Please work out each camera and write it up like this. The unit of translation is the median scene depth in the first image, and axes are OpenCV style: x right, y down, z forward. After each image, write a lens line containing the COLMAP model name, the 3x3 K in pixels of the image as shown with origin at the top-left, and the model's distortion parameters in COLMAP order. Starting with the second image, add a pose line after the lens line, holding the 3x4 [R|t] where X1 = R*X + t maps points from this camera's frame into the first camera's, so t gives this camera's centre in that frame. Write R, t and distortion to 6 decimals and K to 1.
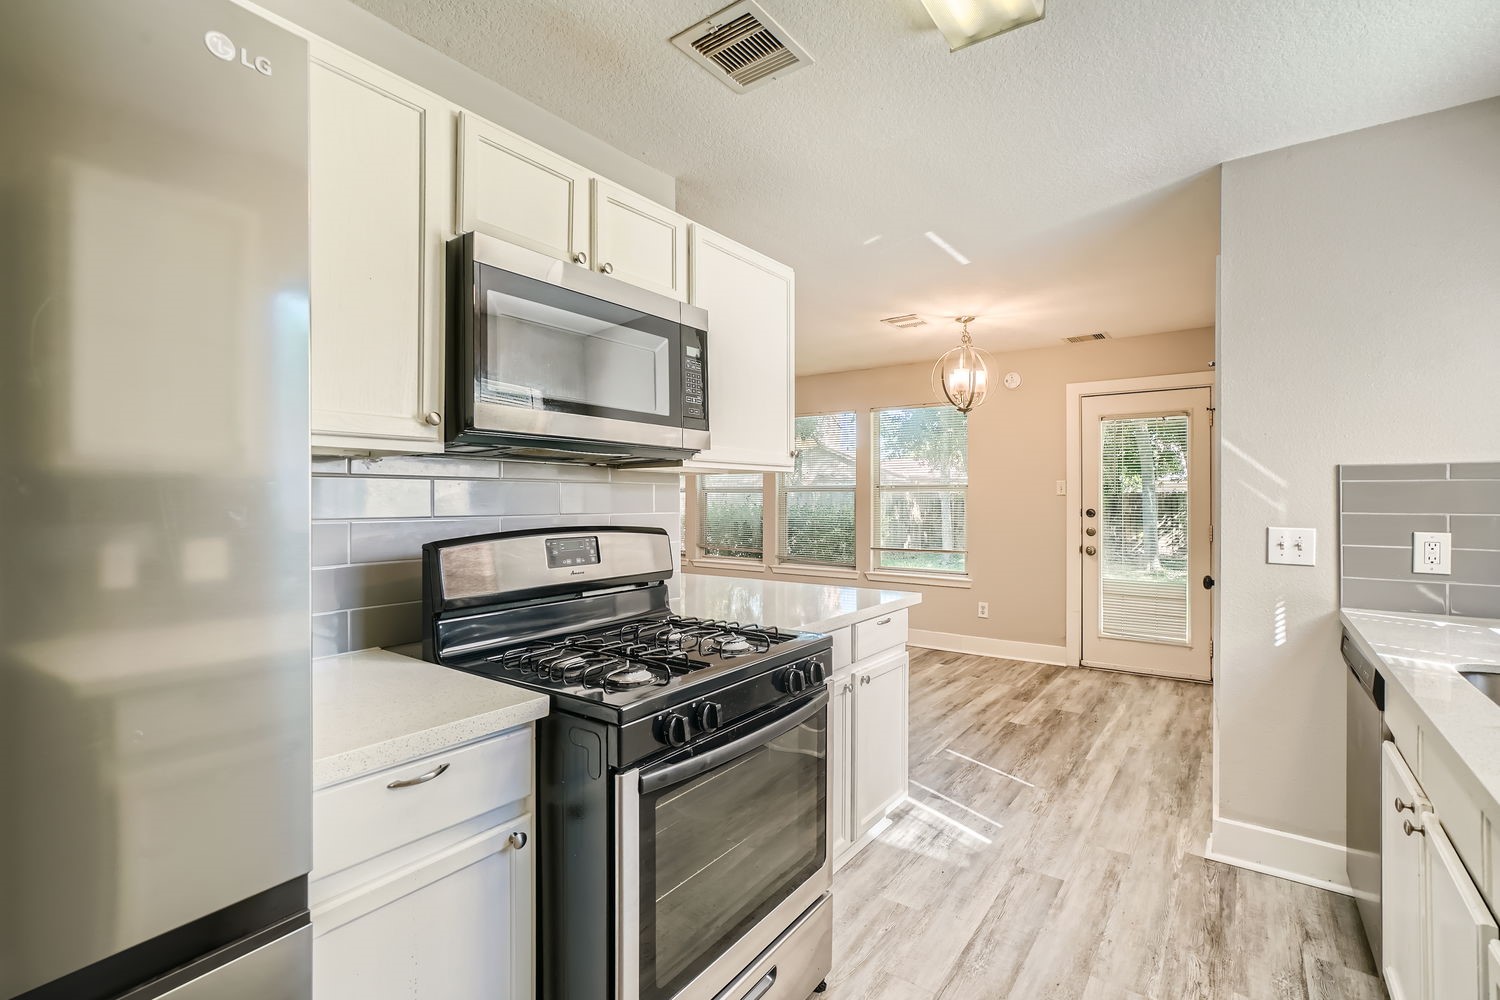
lens RADIAL K [[685.2, 0, 739.6], [0, 685.2, 494.4], [0, 0, 1]] dist [-0.016358, 0.012980]
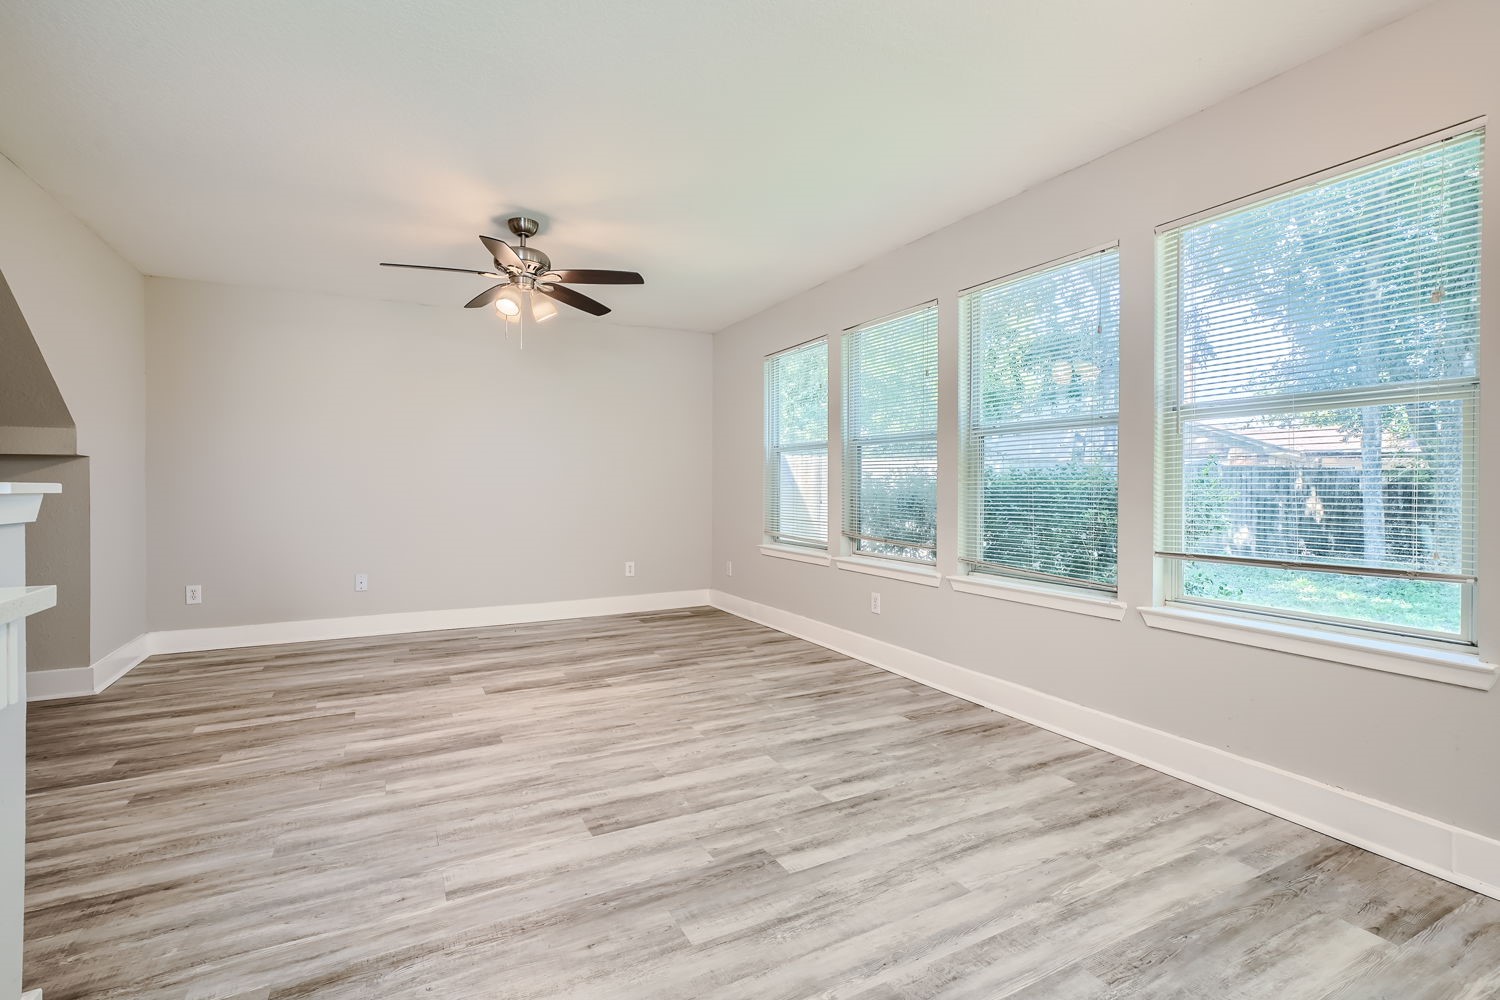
lens RADIAL K [[685.2, 0, 737.9], [0, 685.2, 496.4], [0, 0, 1]] dist [-0.016358, 0.012980]
pose [[0.898725, 0.008062, -0.438438, 0.143505], [0.000453, 0.999813, 0.019313, 0.034942], [0.438512, -0.017555, 0.898554, 0.500380]]
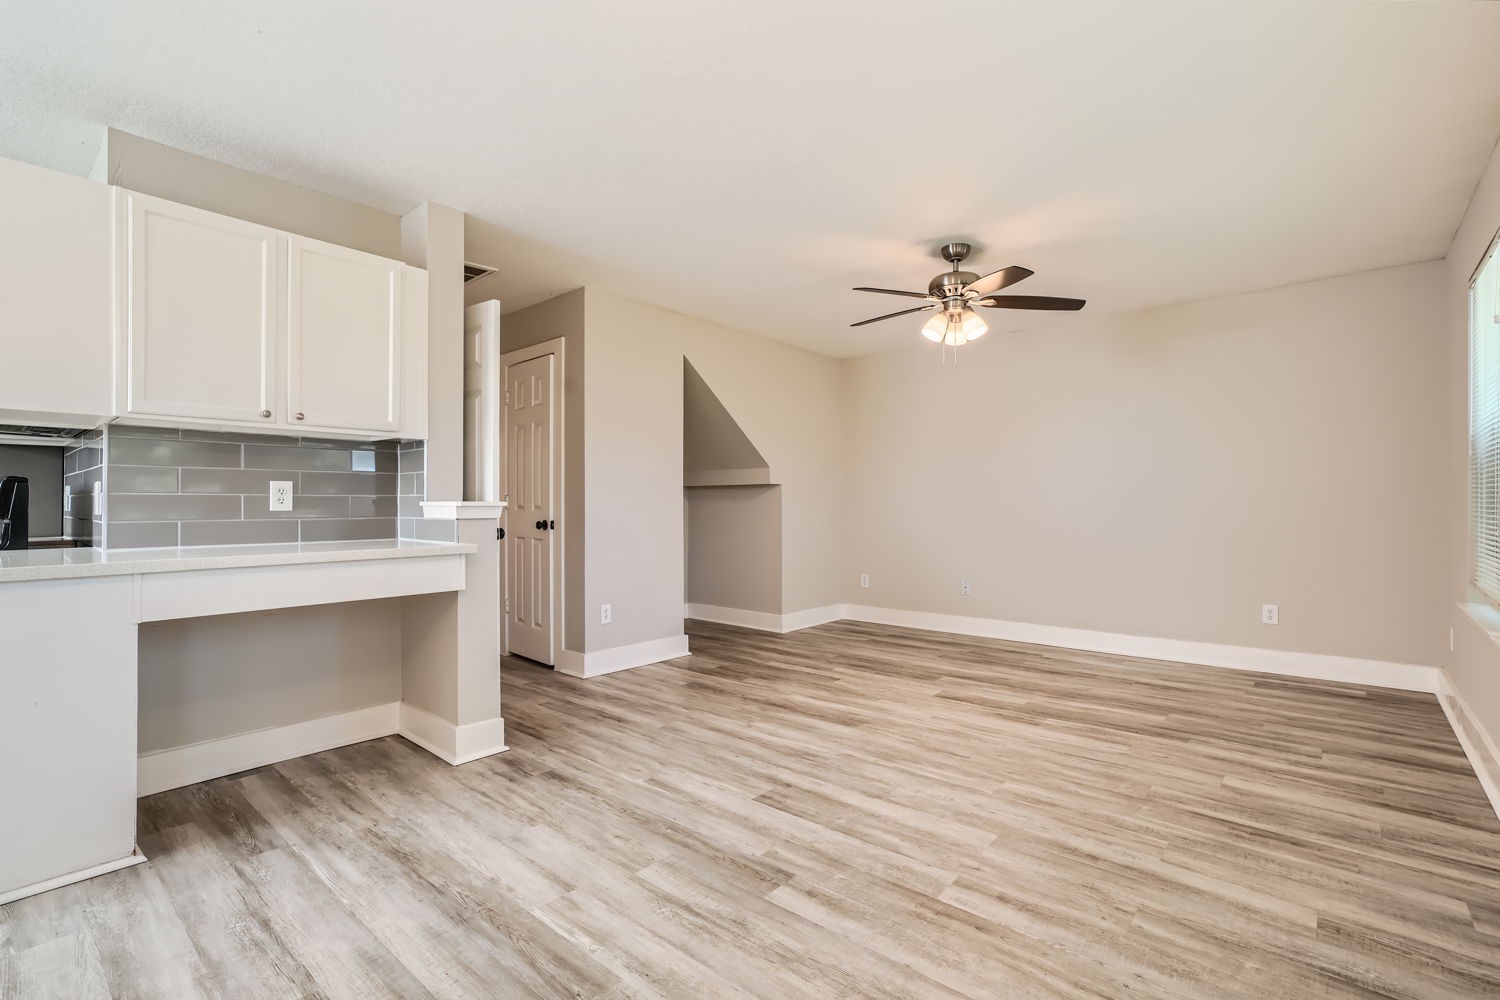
lens RADIAL K [[685.2, 0, 747.8], [0, 685.2, 497.0], [0, 0, 1]] dist [-0.016358, 0.012980]
pose [[-0.072486, -0.008584, -0.997333, 0.333695], [0.006310, 0.999939, -0.009065, 0.036998], [0.997350, -0.006950, -0.072427, 0.801551]]
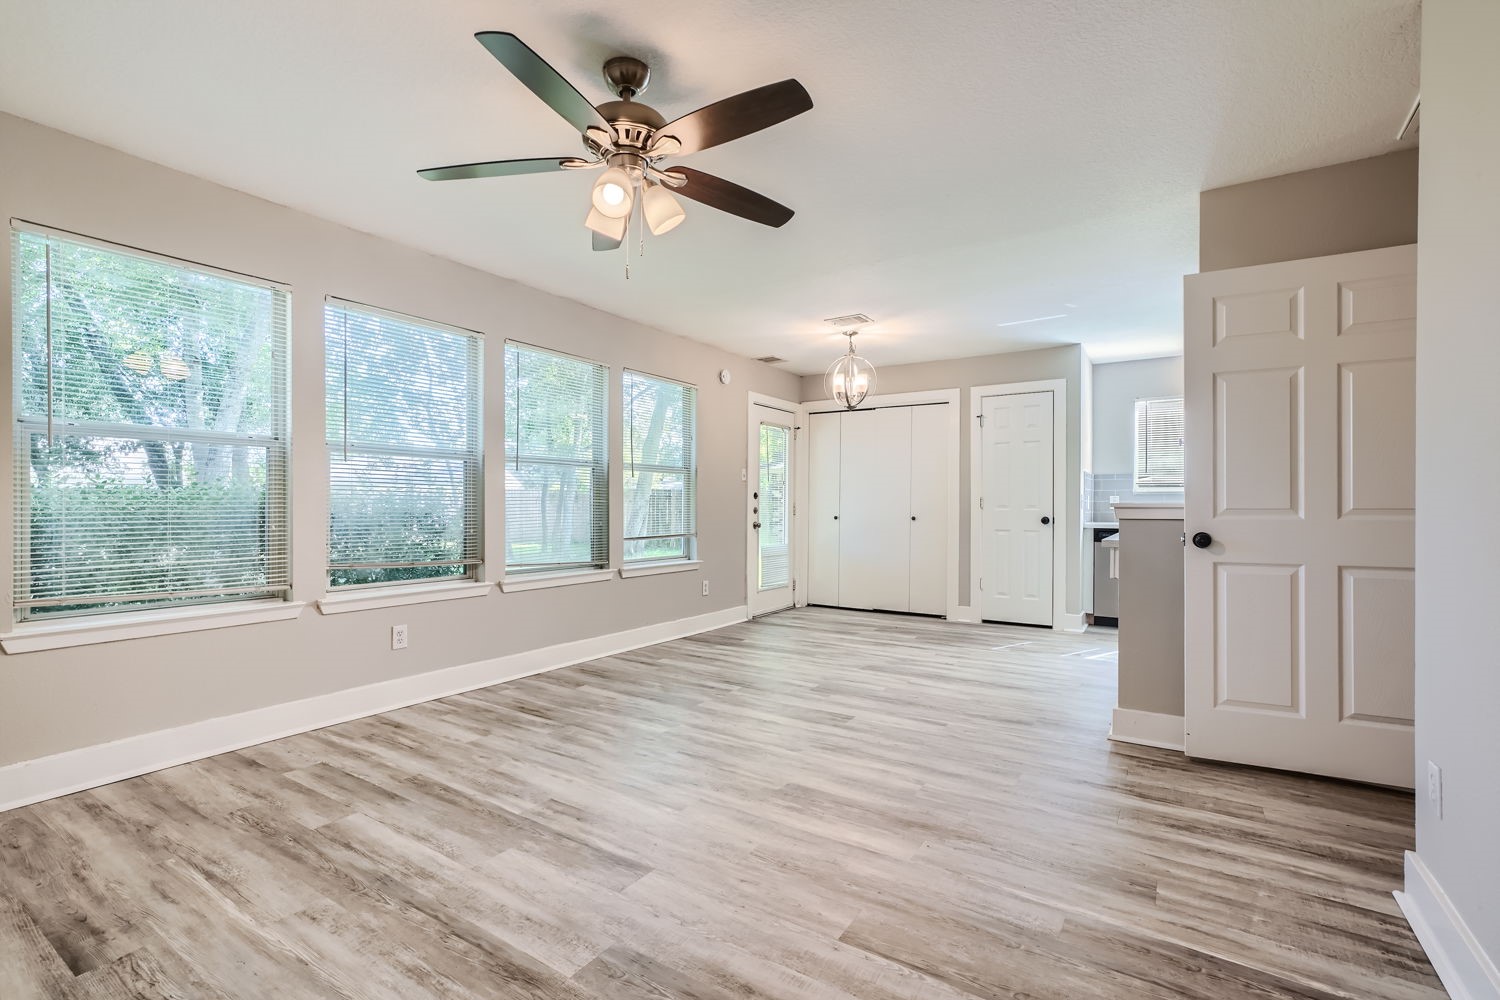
lens RADIAL K [[685.2, 0, 754.1], [0, 685.2, 502.9], [0, 0, 1]] dist [-0.016358, 0.012980]
pose [[-0.073450, 0.004918, 0.997287, -0.628919], [-0.008166, 0.999951, -0.005533, 0.039221], [-0.997265, -0.008550, -0.073406, 0.900009]]
